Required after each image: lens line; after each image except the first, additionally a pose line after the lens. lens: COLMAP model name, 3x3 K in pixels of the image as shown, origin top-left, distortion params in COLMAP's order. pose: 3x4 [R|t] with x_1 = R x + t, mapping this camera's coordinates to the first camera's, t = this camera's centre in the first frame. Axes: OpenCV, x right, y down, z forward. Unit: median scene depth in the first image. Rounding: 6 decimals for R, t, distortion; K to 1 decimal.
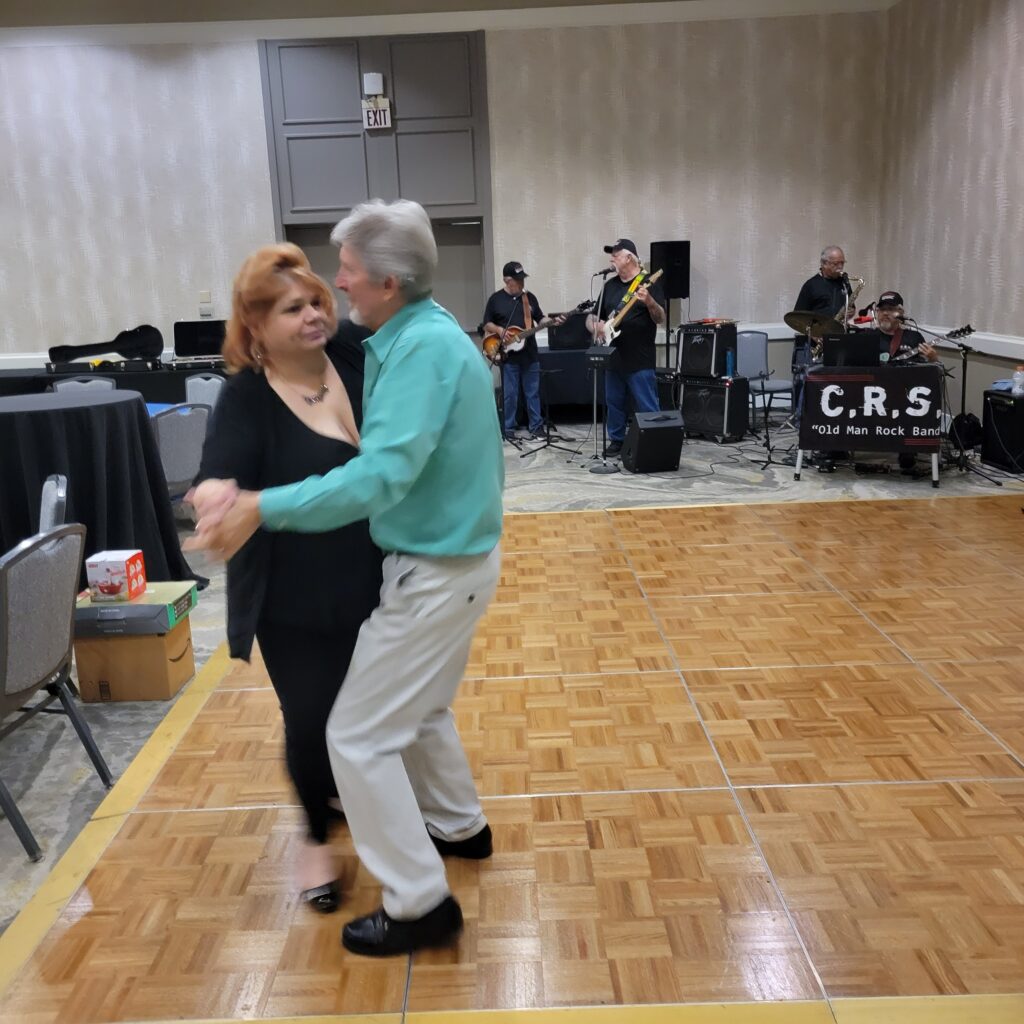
lens RADIAL K [[1034.9, 0, 516.6], [0, 1034.9, 510.8], [0, 0, 1]] dist [0.040615, -0.016759]
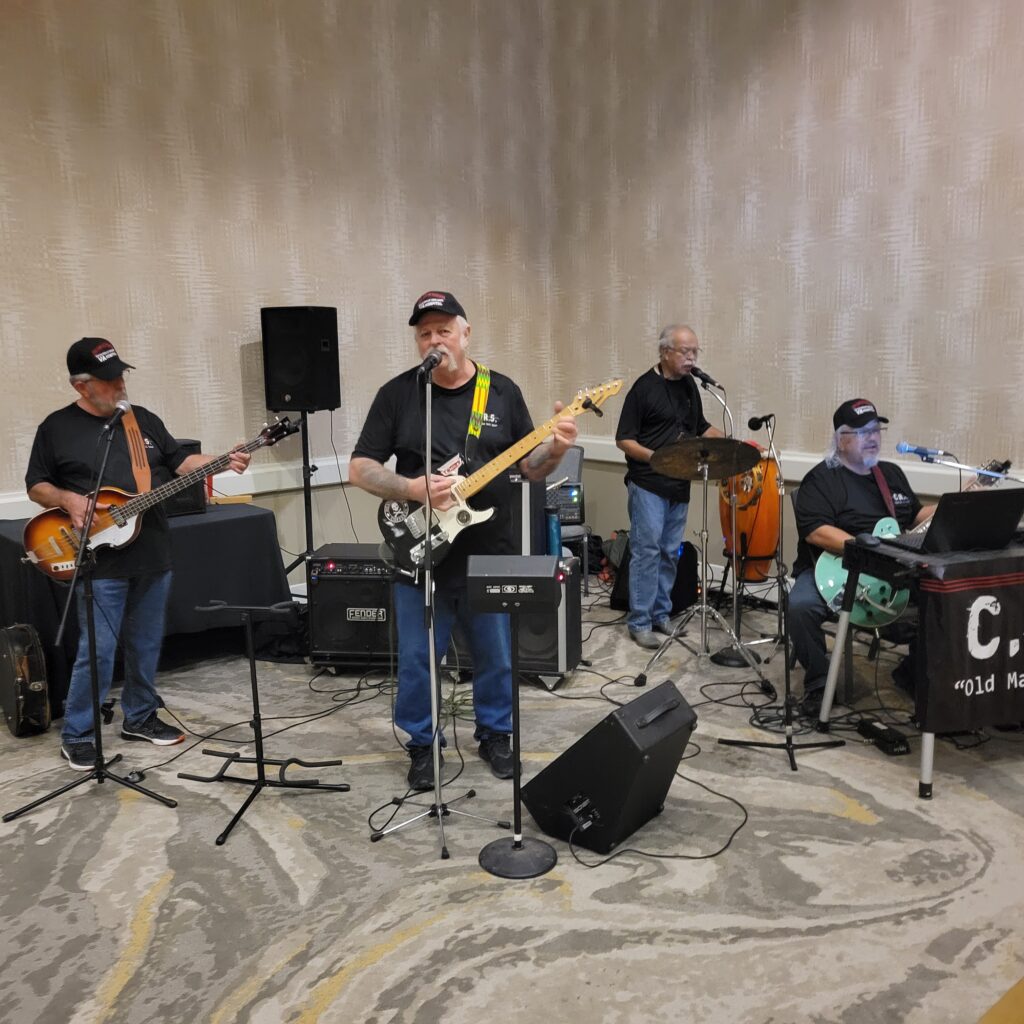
lens RADIAL K [[1118.2, 0, 512.1], [0, 1118.2, 492.0], [0, 0, 1]] dist [0.105412, -0.009070]
pose [[0.785681, -0.063518, 0.615362, -0.154146], [0.128829, 0.989706, -0.062328, -0.128032], [-0.605068, 0.128247, 0.785777, 0.549957]]
